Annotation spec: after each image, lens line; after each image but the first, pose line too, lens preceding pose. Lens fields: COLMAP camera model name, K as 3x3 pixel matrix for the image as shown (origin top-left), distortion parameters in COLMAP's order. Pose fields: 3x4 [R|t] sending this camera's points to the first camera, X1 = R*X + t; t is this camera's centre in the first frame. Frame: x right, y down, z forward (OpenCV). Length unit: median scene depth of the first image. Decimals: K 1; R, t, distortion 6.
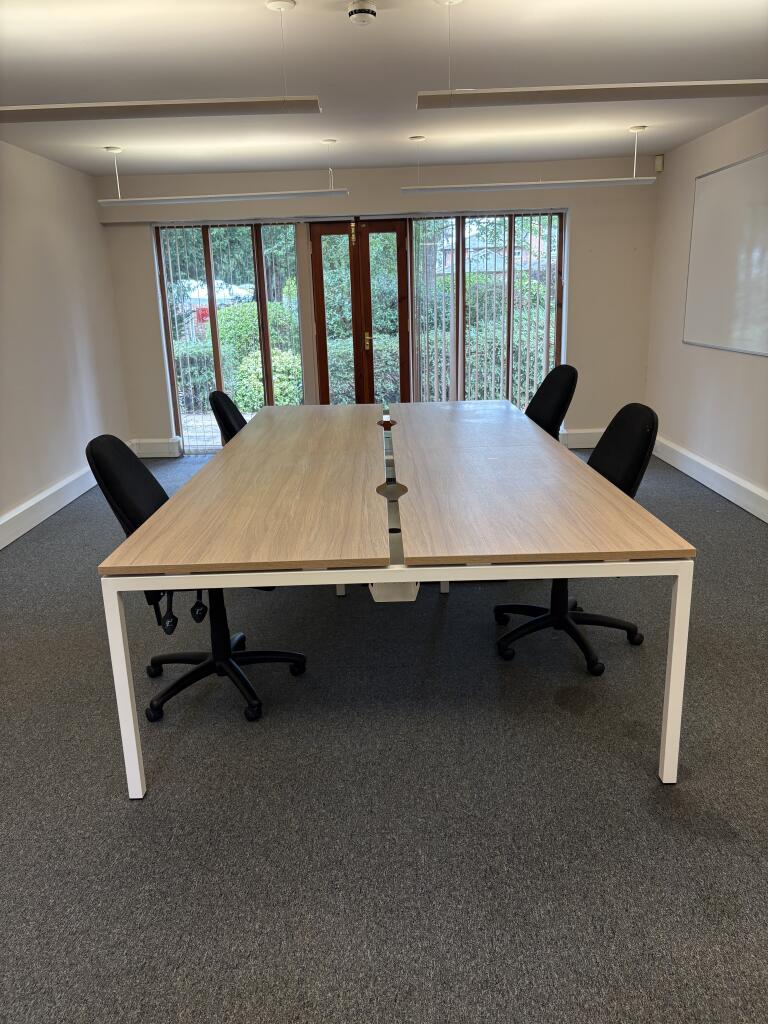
lens RADIAL K [[774.3, 0, 386.5], [0, 774.3, 516.6], [0, 0, 1]] dist [0.037262, -0.039106]
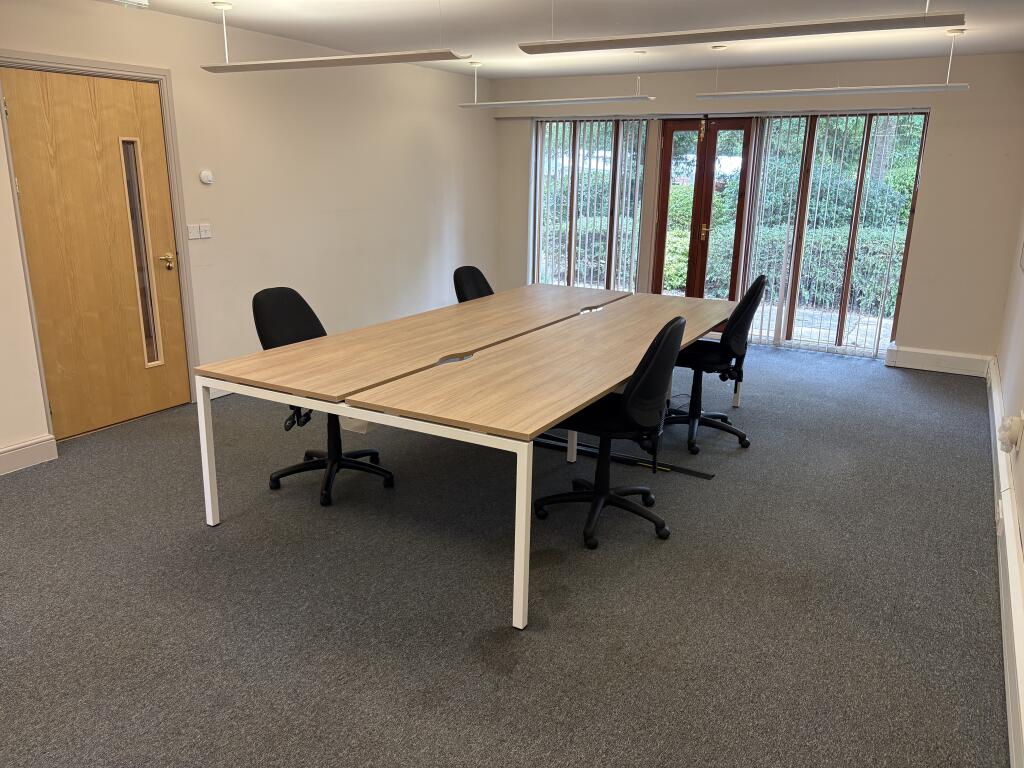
lens RADIAL K [[774.3, 0, 517.8], [0, 774.3, 377.5], [0, 0, 1]] dist [0.037262, -0.039106]
pose [[0.870972, 0.171835, -0.460305, 0.316462], [-0.177374, 0.983637, 0.031577, -0.028115], [0.458199, 0.054143, 0.887199, -0.031052]]
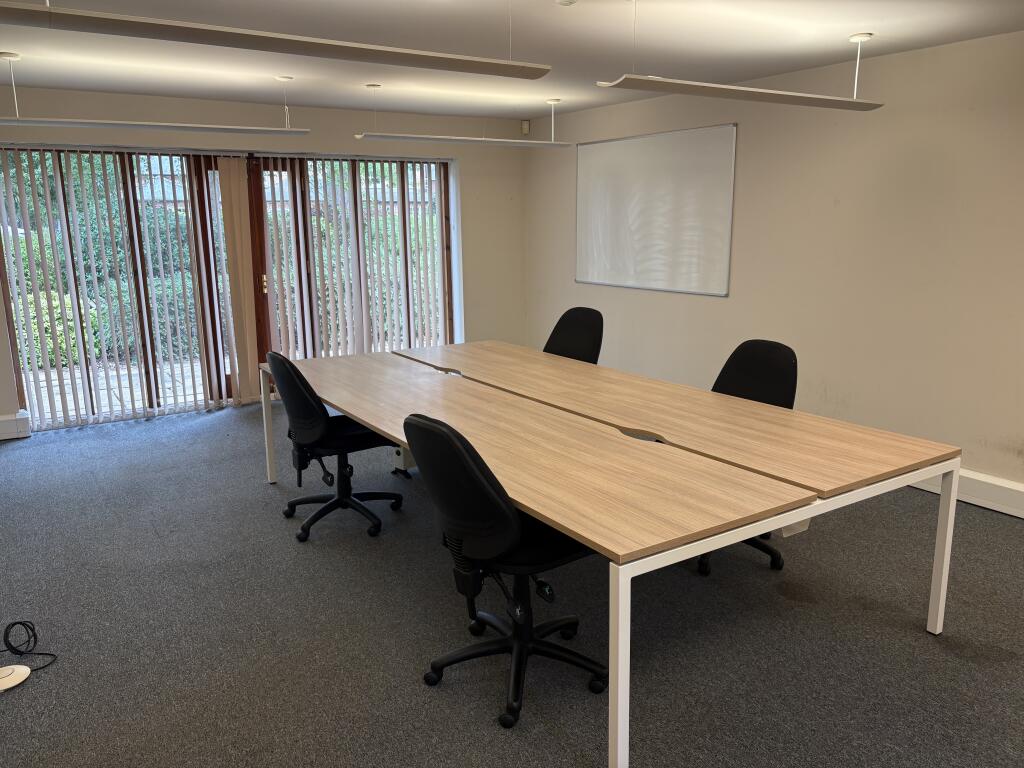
lens RADIAL K [[774.3, 0, 517.8], [0, 774.3, 377.5], [0, 0, 1]] dist [0.037262, -0.039106]
pose [[0.839450, -0.086781, 0.536462, -0.323414], [0.132064, 0.990151, -0.046480, -0.039969], [-0.527145, 0.109864, 0.842643, 0.091395]]
